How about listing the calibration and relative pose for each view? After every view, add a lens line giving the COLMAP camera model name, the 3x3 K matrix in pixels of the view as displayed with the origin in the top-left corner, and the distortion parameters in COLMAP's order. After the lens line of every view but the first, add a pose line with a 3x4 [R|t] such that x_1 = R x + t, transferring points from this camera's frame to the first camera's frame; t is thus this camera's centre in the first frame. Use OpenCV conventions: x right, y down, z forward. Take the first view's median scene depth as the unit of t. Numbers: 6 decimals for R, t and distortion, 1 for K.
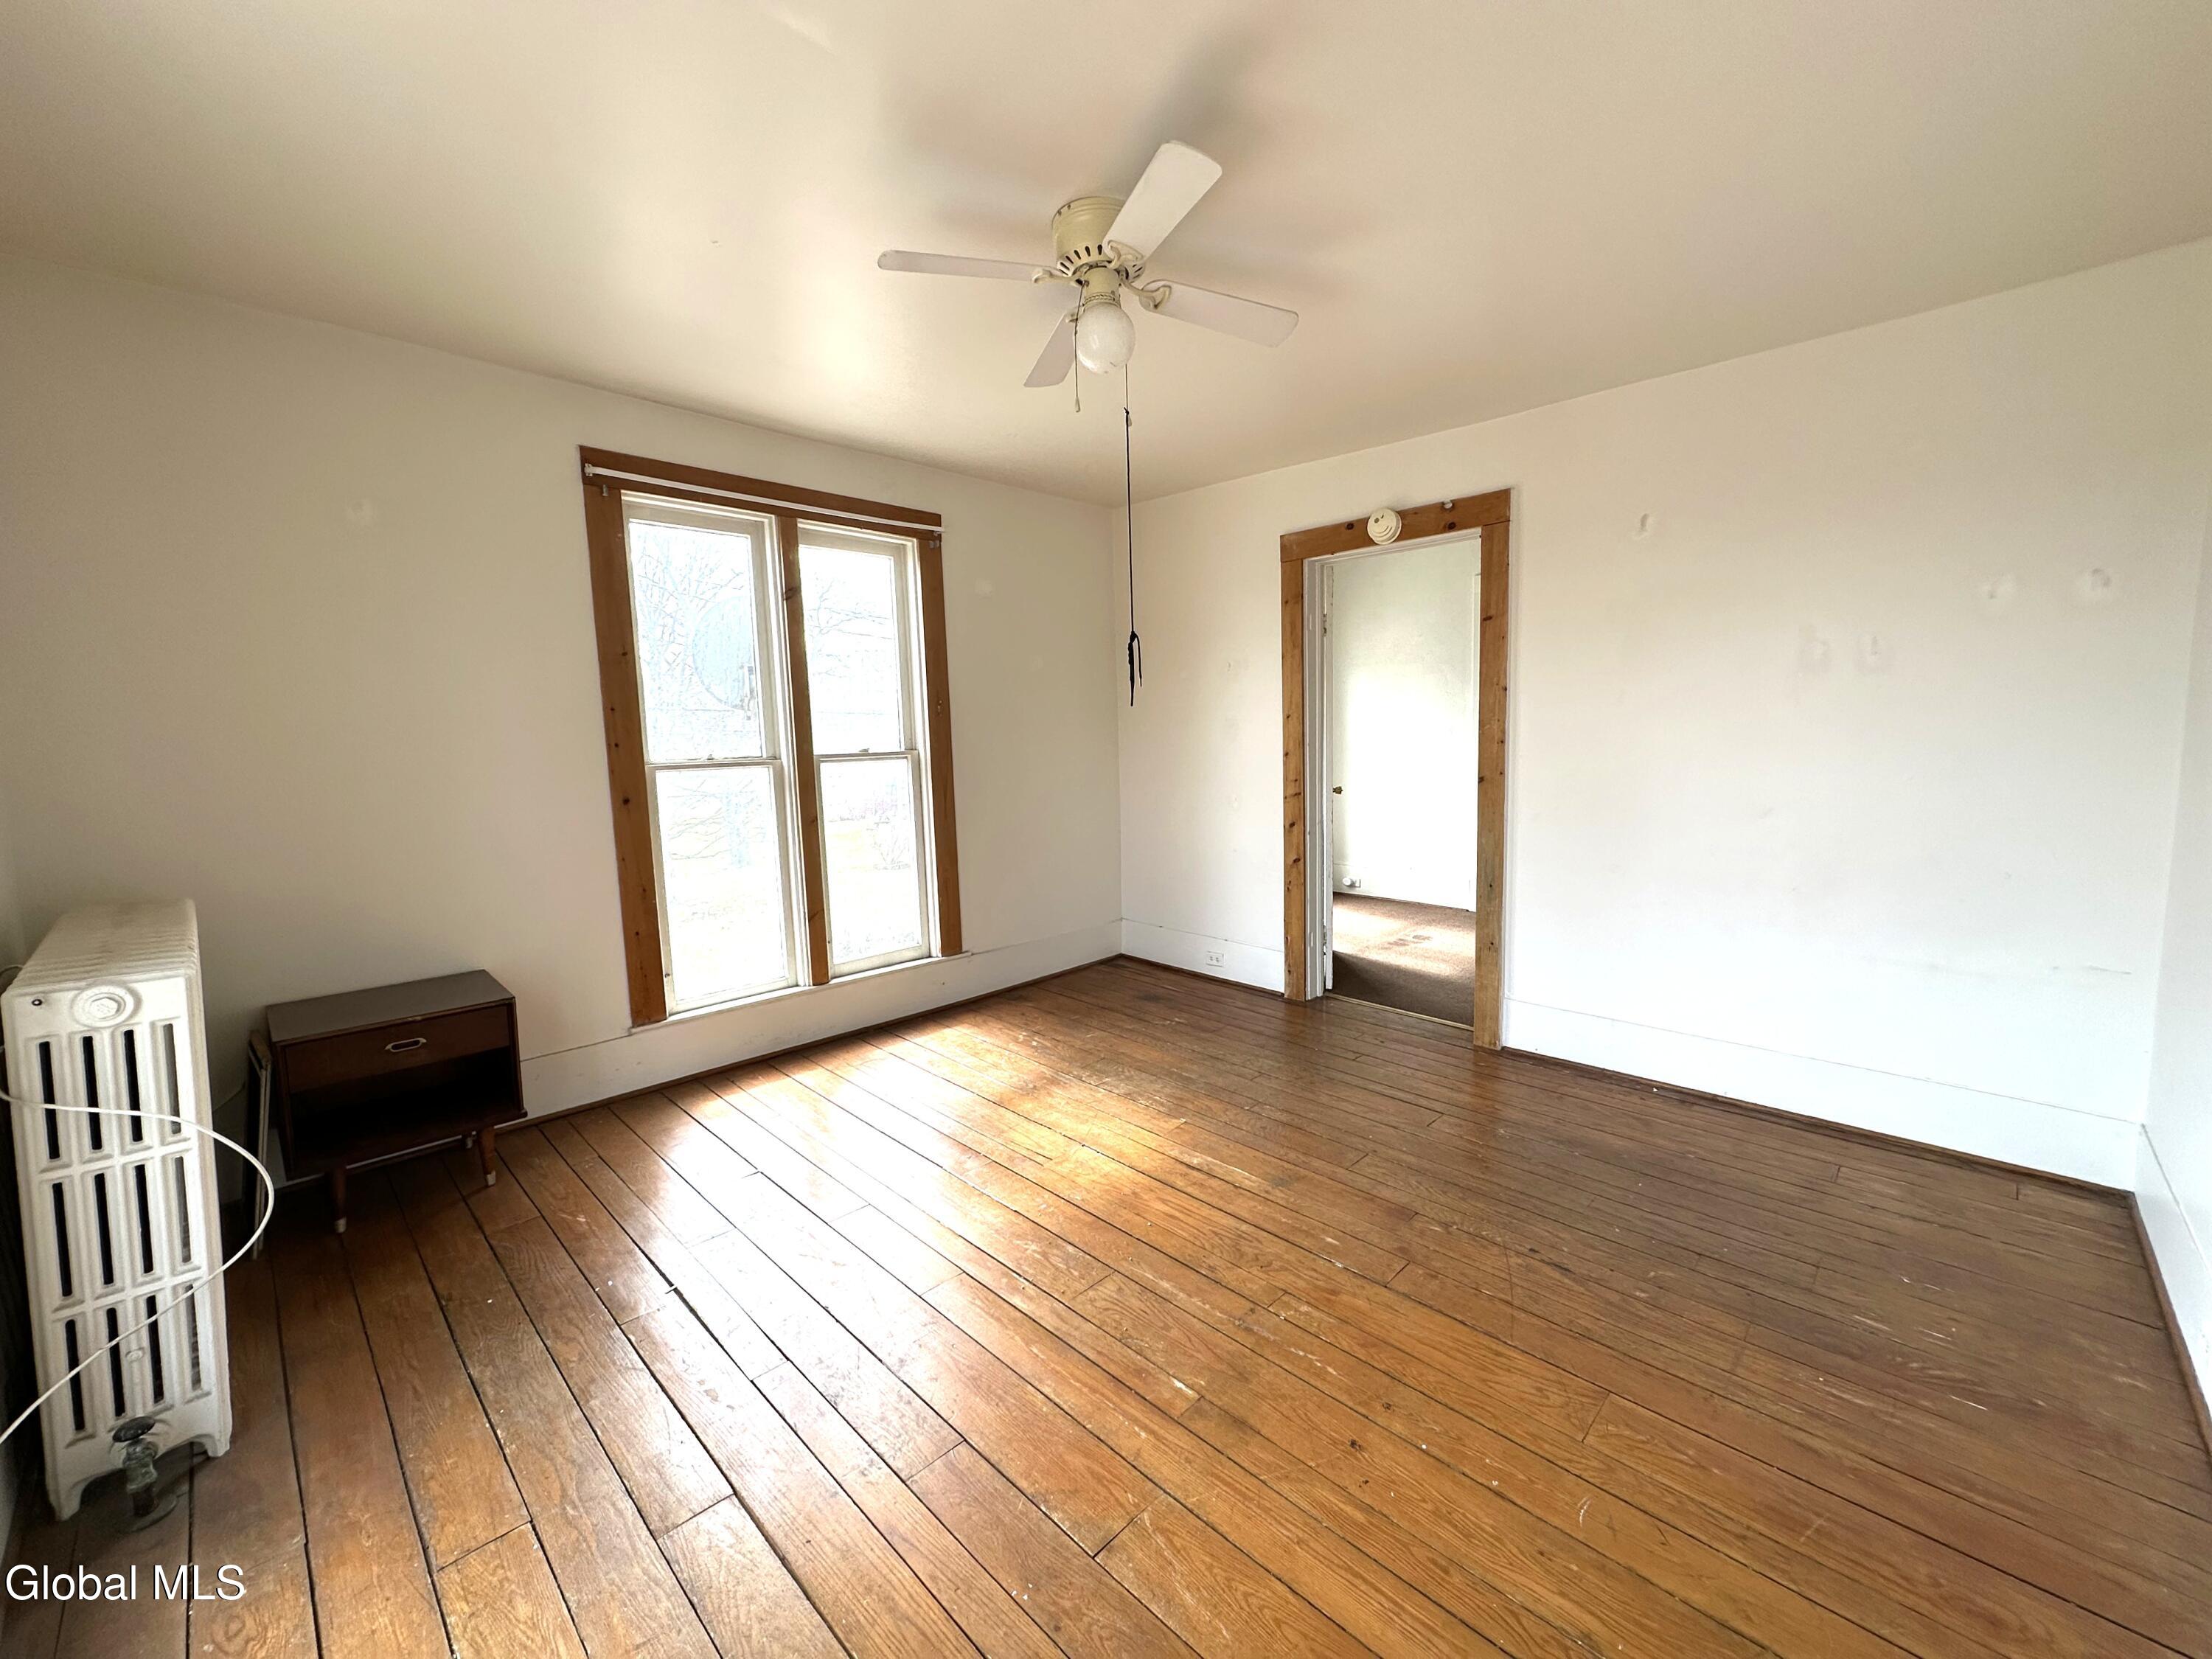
lens RADIAL K [[877.3, 0, 1106.0], [0, 877.3, 829.5], [0, 0, 1]] dist [-0.004705, 0.000355]
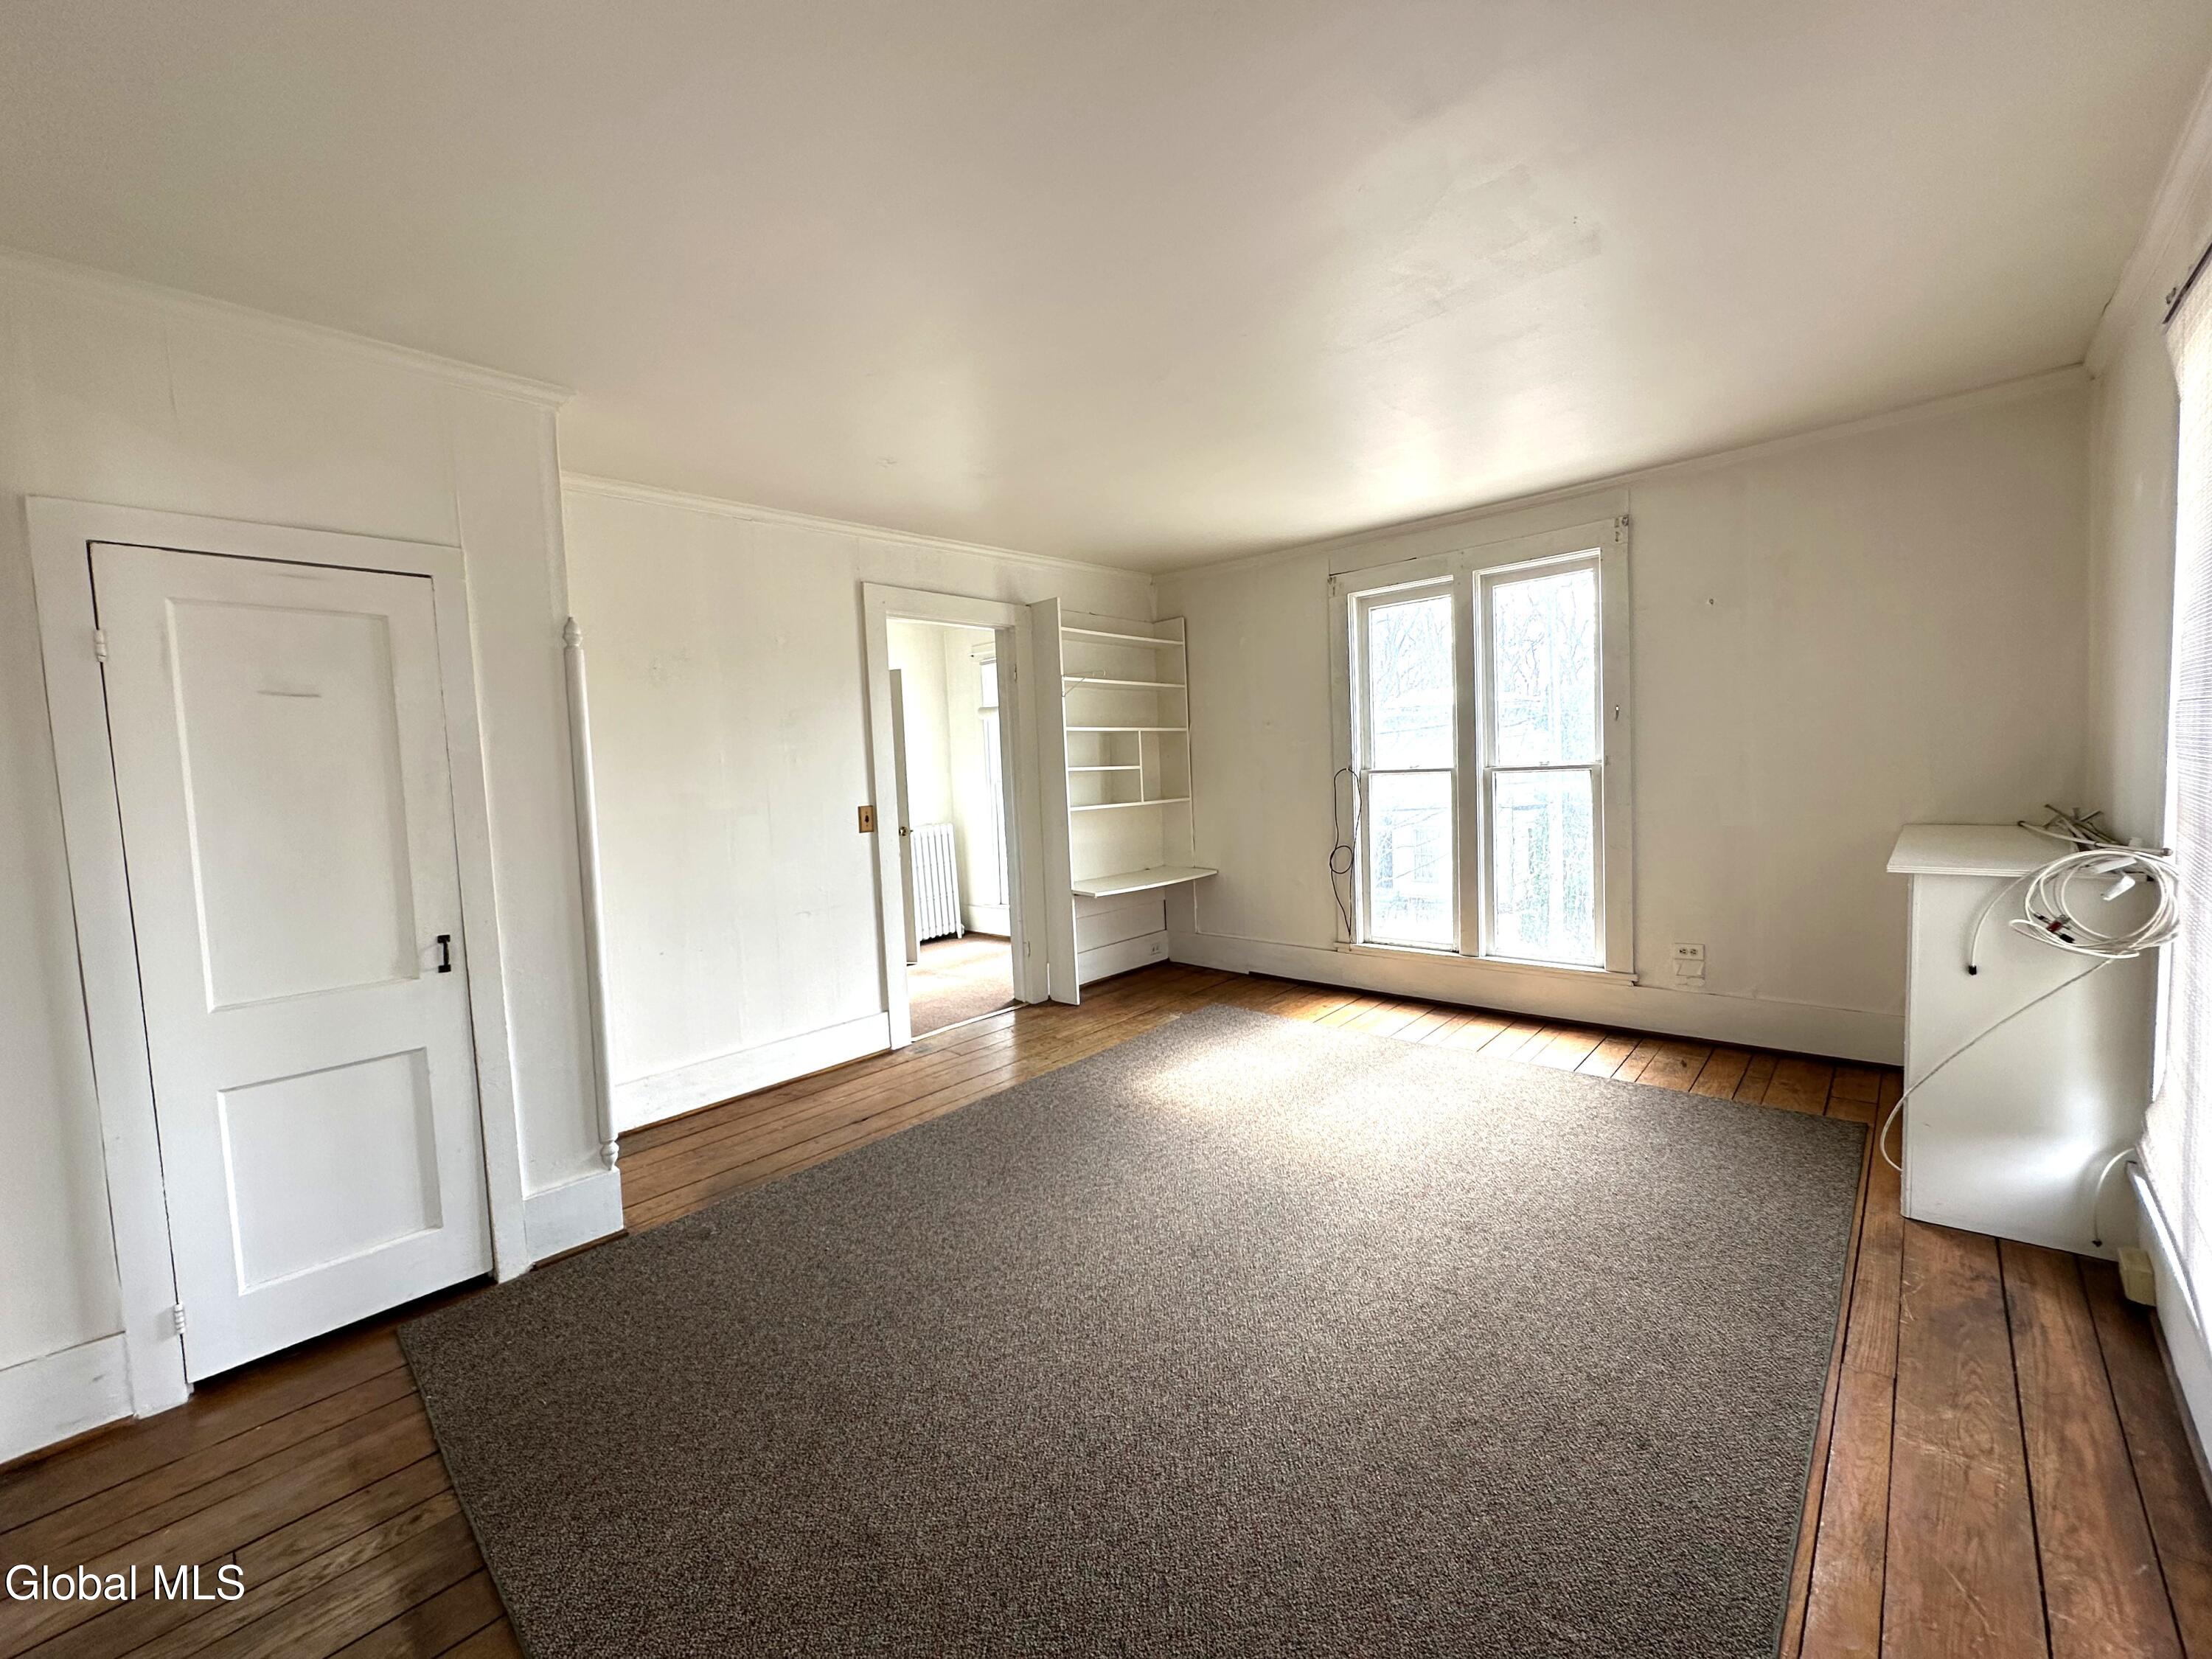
lens RADIAL K [[877.3, 0, 1106.0], [0, 877.3, 829.5], [0, 0, 1]] dist [-0.004705, 0.000355]
pose [[0.020659, 0.100543, -0.994718, 0.835188], [-0.069036, 0.992699, 0.098905, -0.081422], [0.997400, 0.066628, 0.027449, 0.451643]]
